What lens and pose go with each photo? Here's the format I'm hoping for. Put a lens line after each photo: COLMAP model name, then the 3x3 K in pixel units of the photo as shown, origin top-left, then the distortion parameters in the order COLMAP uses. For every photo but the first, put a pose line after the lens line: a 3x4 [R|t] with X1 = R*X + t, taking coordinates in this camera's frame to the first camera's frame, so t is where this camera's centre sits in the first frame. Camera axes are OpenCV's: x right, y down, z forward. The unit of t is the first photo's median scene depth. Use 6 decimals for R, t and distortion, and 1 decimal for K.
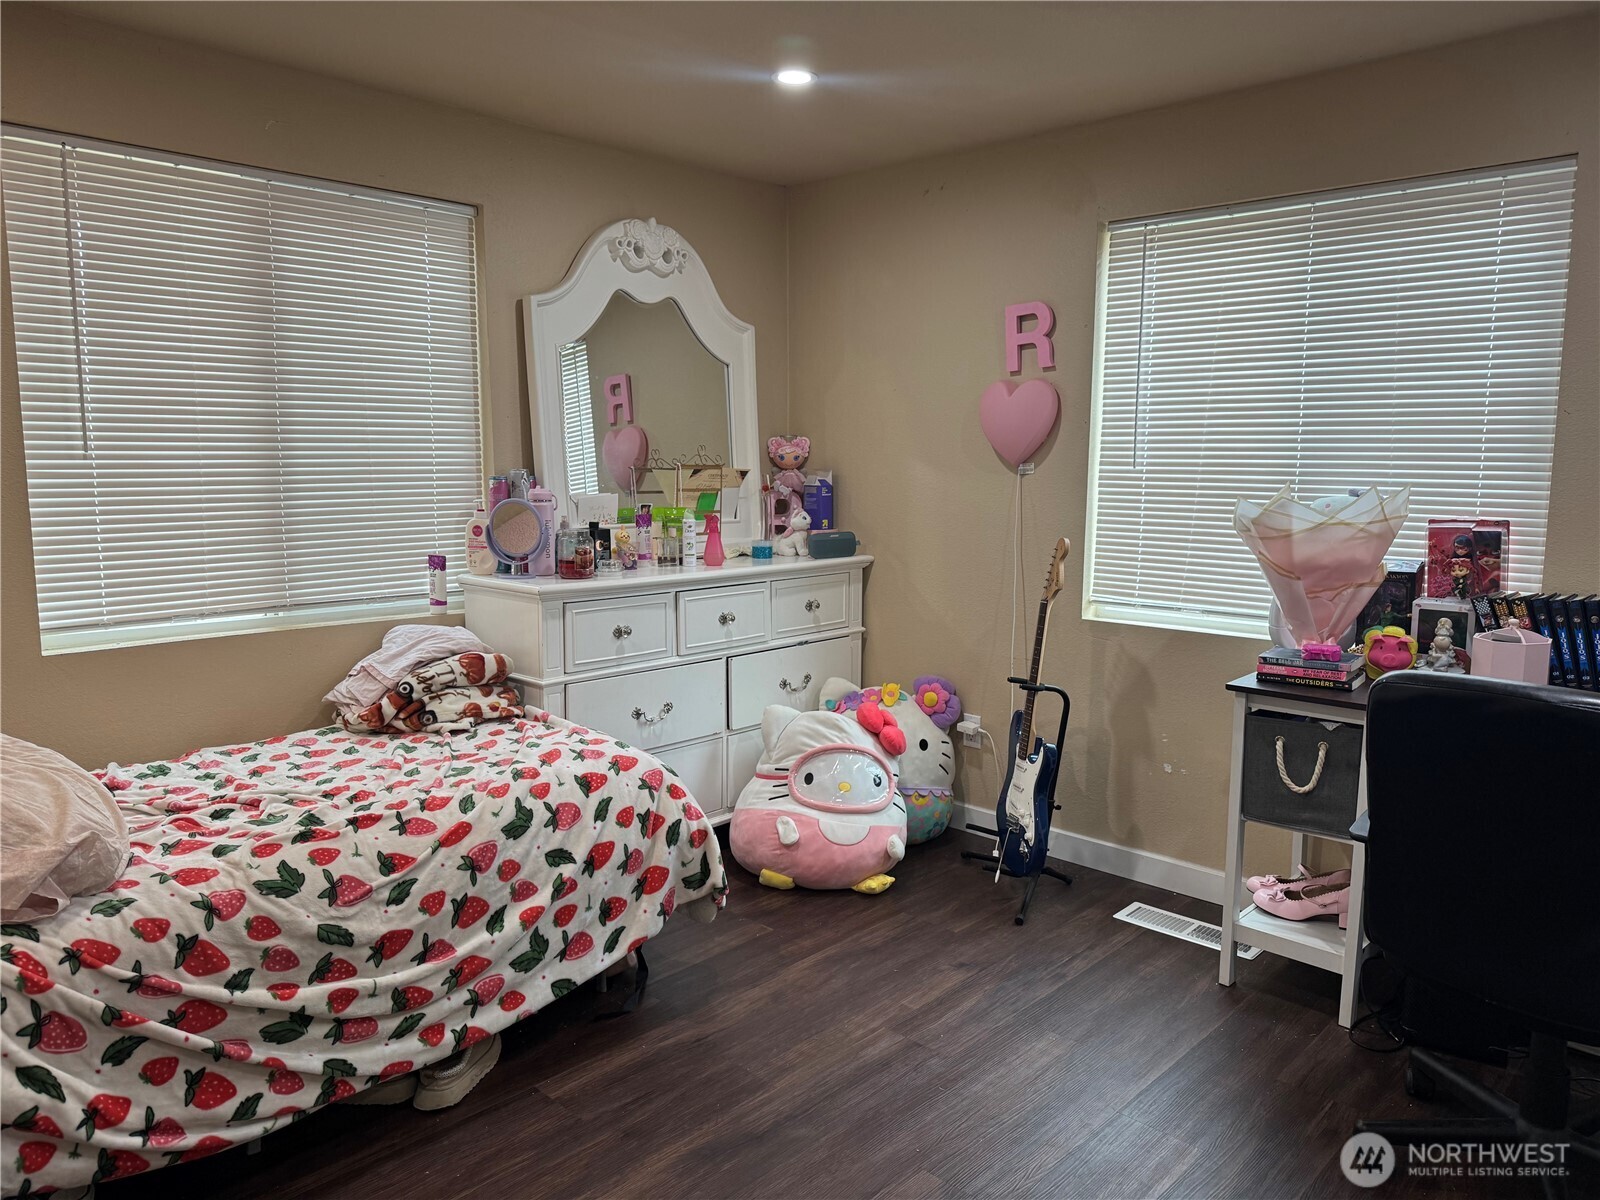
lens RADIAL K [[1142.6, 0, 798.3], [0, 1142.6, 603.8], [0, 0, 1]] dist [0.012058, -0.004611]
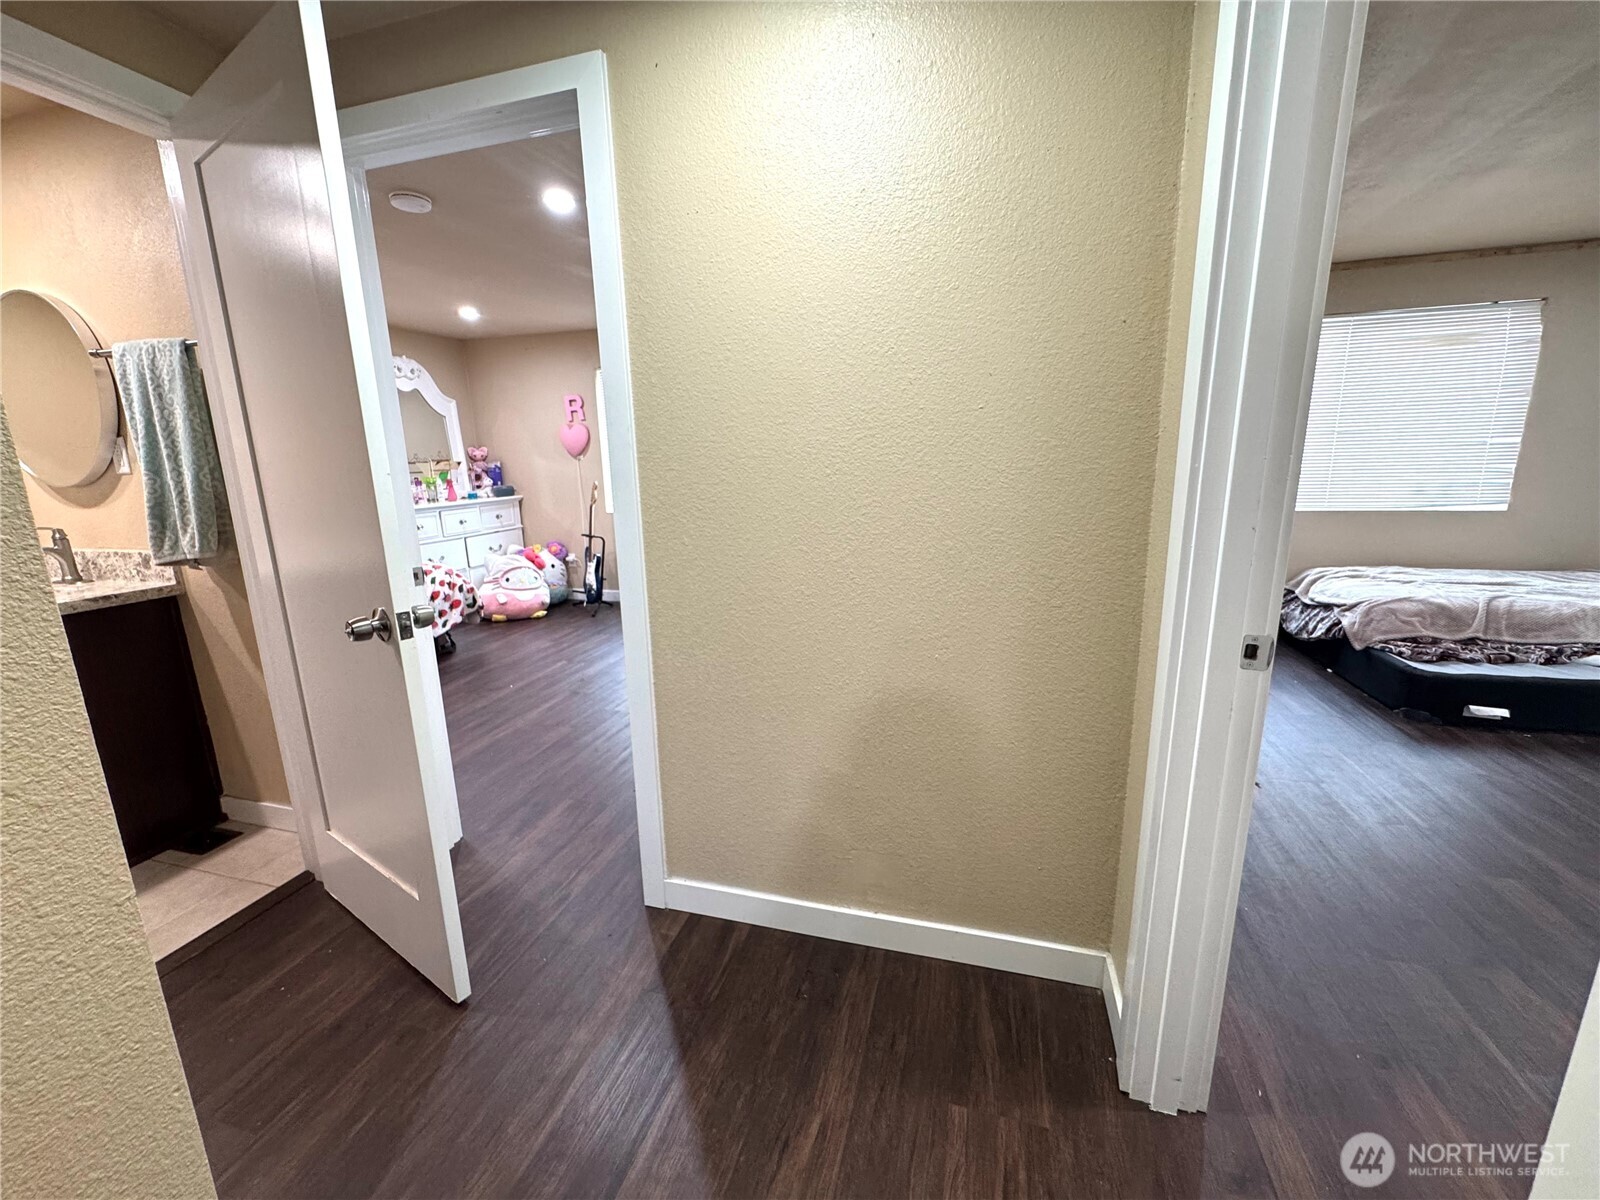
lens RADIAL K [[642.1, 0, 802.7], [0, 642.1, 599.7], [0, 0, 1]] dist [0.001445, 0.000087]
pose [[0.886439, -0.125378, 0.445540, -0.051222], [0.082318, 0.989971, 0.114806, 0.082731], [-0.455466, -0.065092, 0.887870, -0.605911]]
